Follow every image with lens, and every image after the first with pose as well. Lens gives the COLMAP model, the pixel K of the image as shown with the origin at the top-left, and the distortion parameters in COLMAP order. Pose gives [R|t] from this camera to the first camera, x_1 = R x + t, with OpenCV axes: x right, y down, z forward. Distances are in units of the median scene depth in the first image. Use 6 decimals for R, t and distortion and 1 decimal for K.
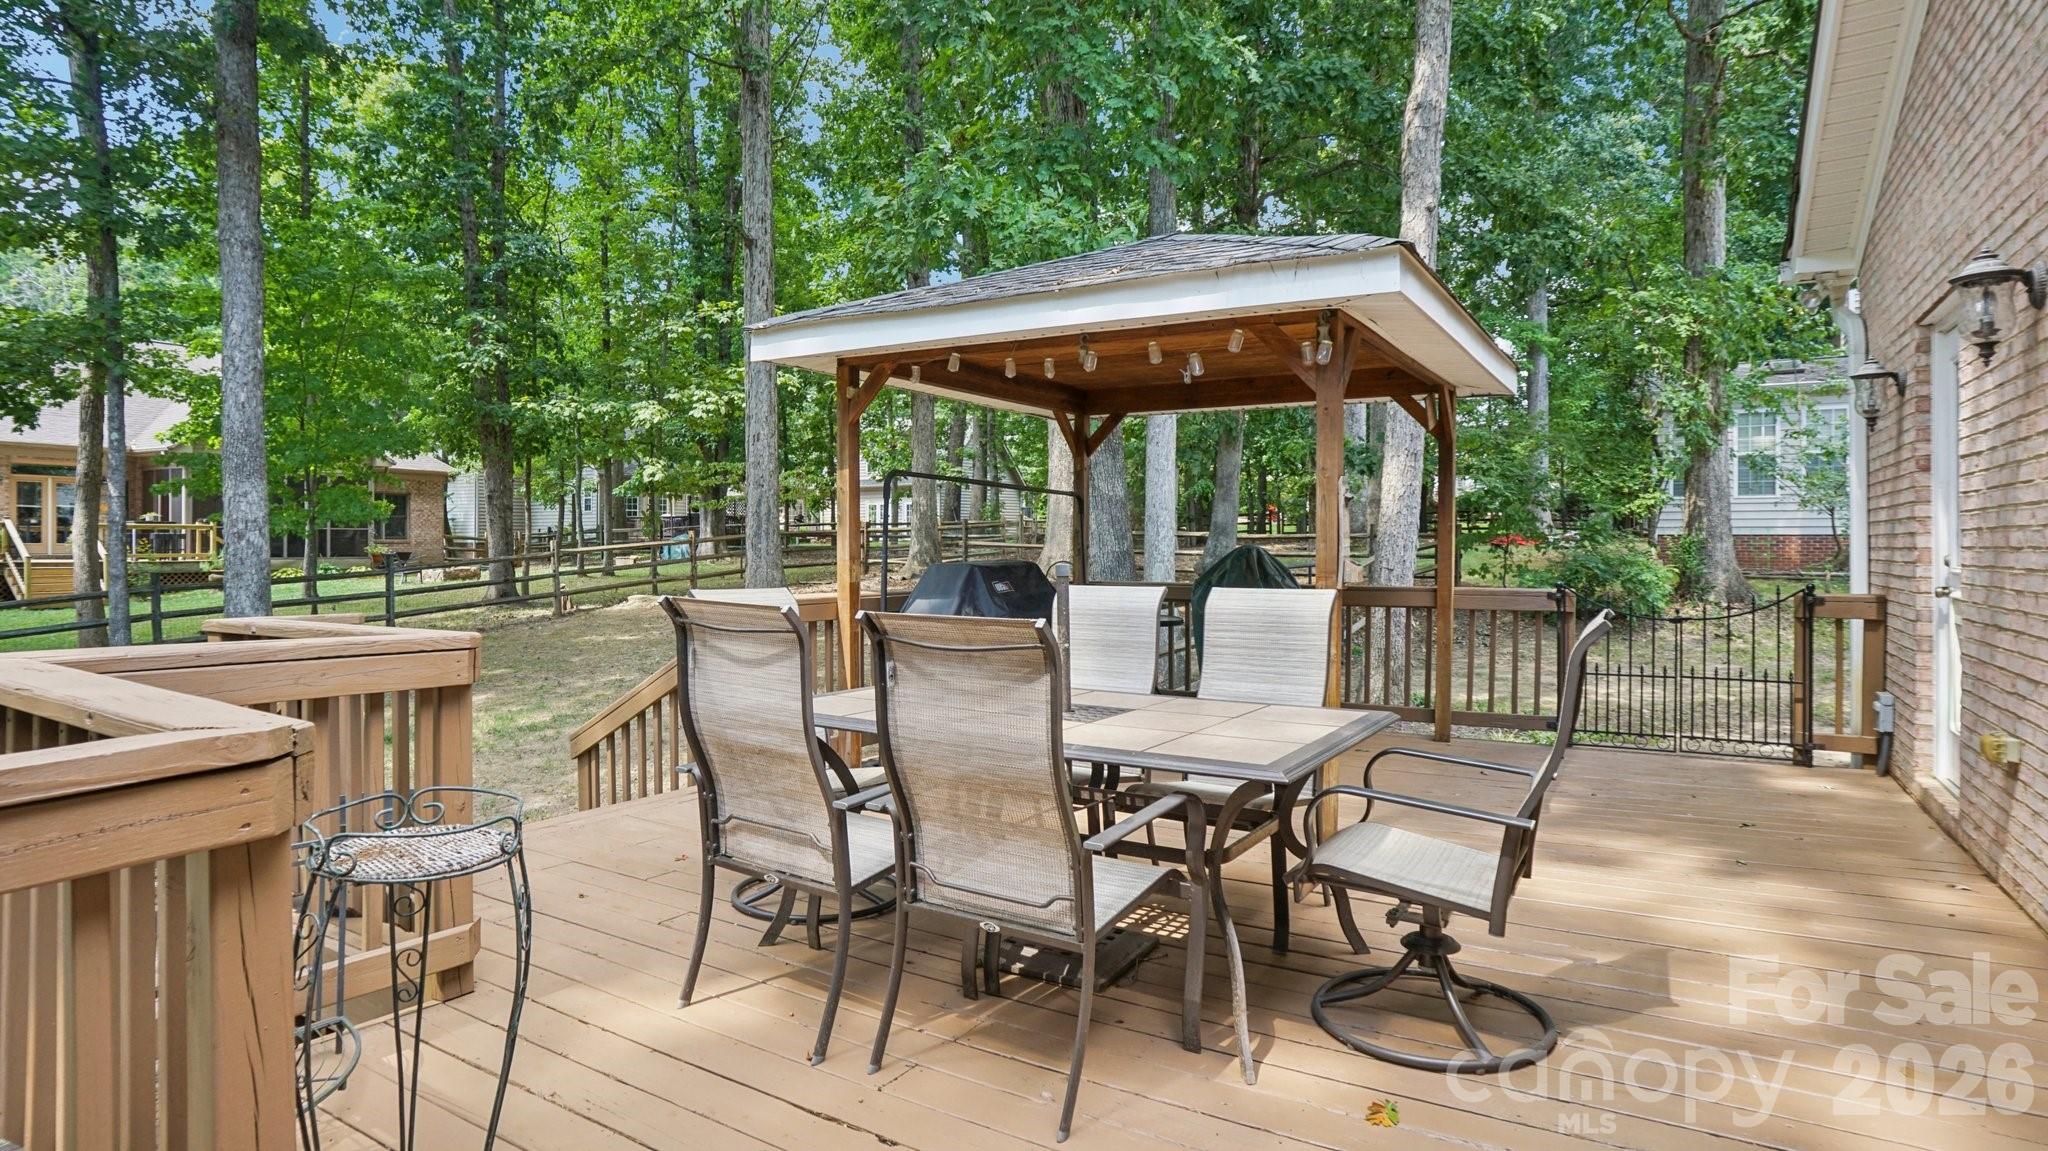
lens RADIAL K [[1057.3, 0, 1024.0], [0, 1057.3, 581.5], [0, 0, 1]] dist [-0.076468, 0.038168]
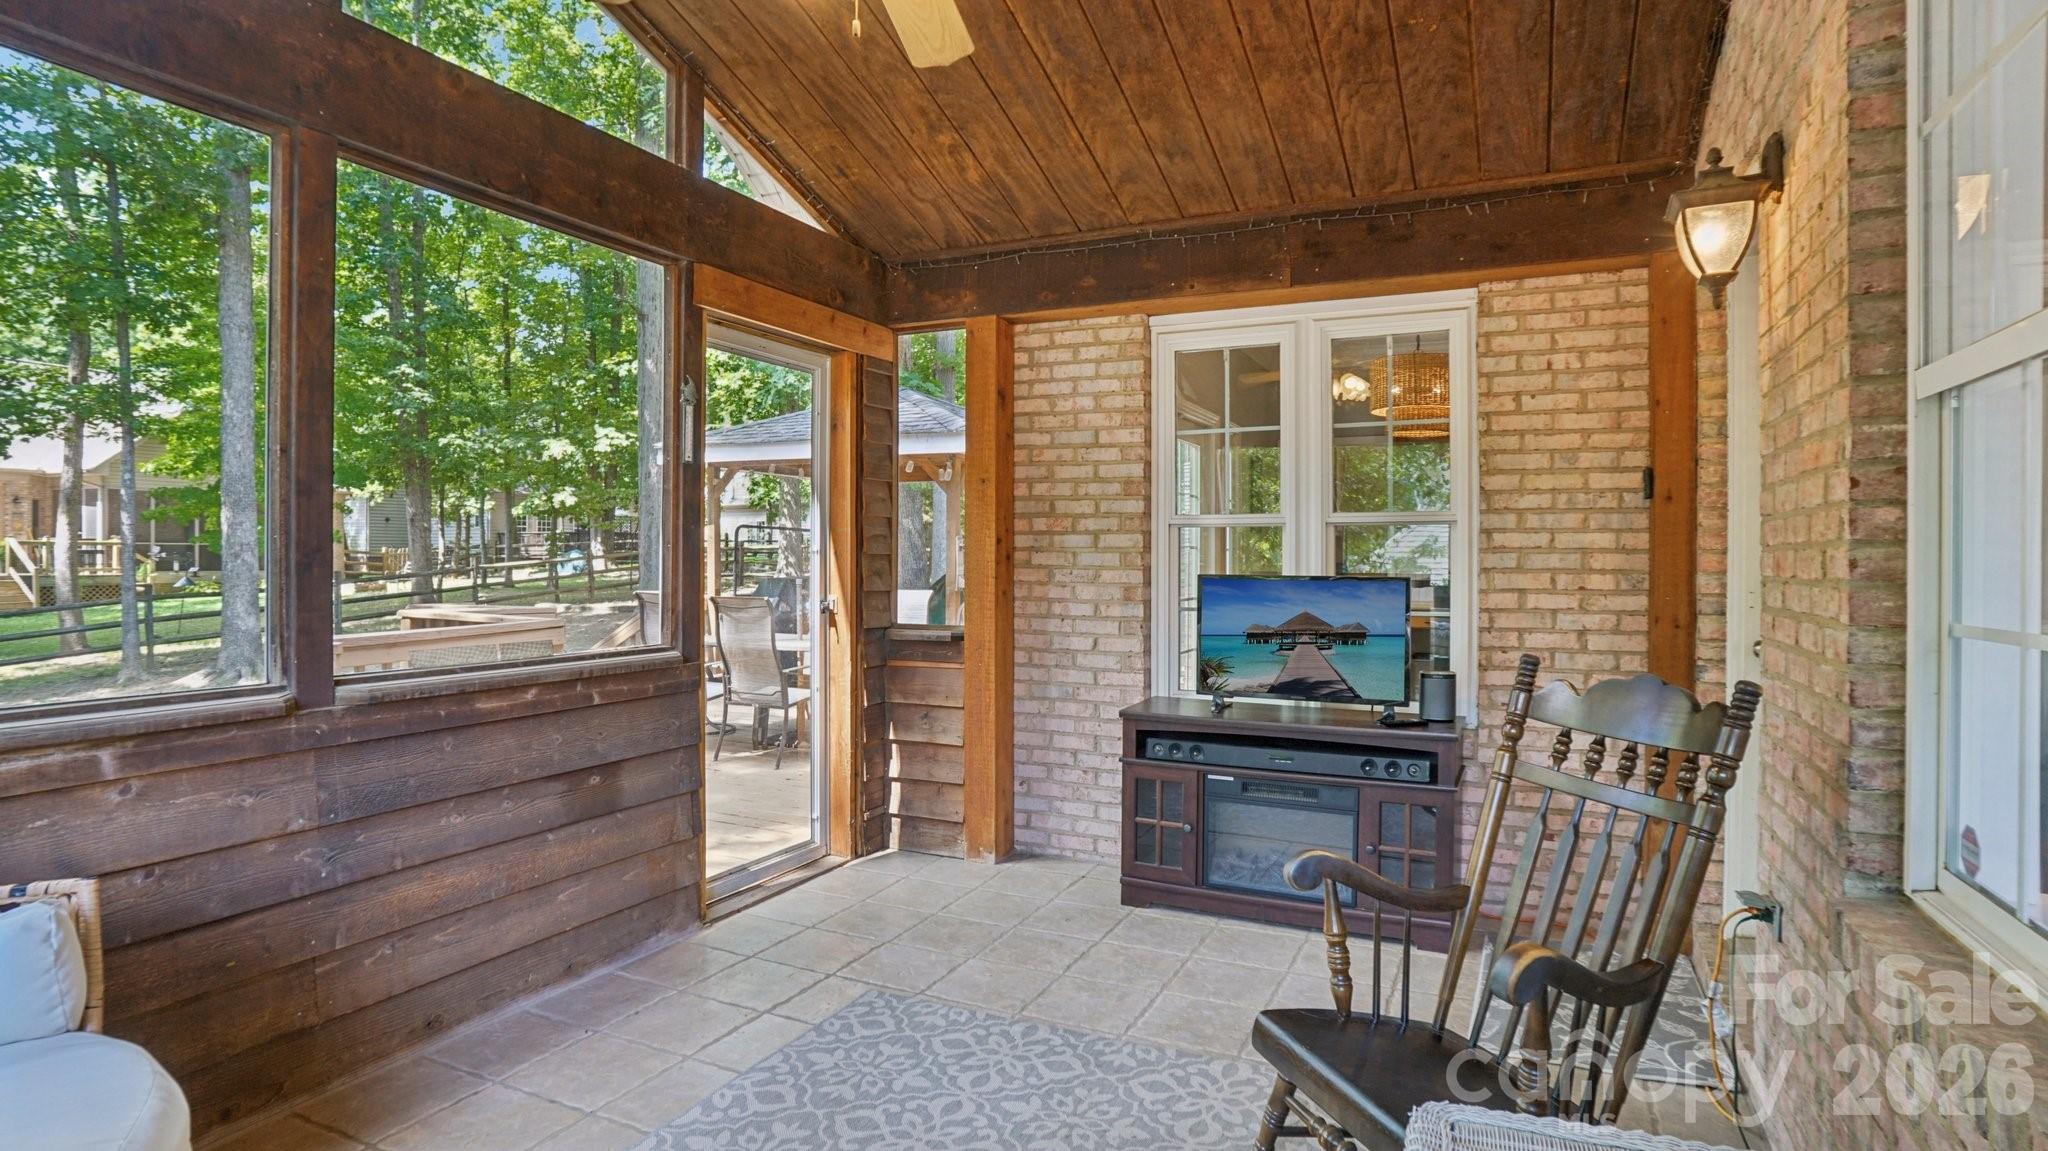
lens RADIAL K [[1057.3, 0, 1024.0], [0, 1057.3, 581.5], [0, 0, 1]] dist [-0.076468, 0.038168]
pose [[0.994518, -0.001828, 0.104546, 0.044607], [0.003100, 0.999923, -0.012009, 0.003327], [-0.104516, 0.012267, 0.994448, -0.216527]]
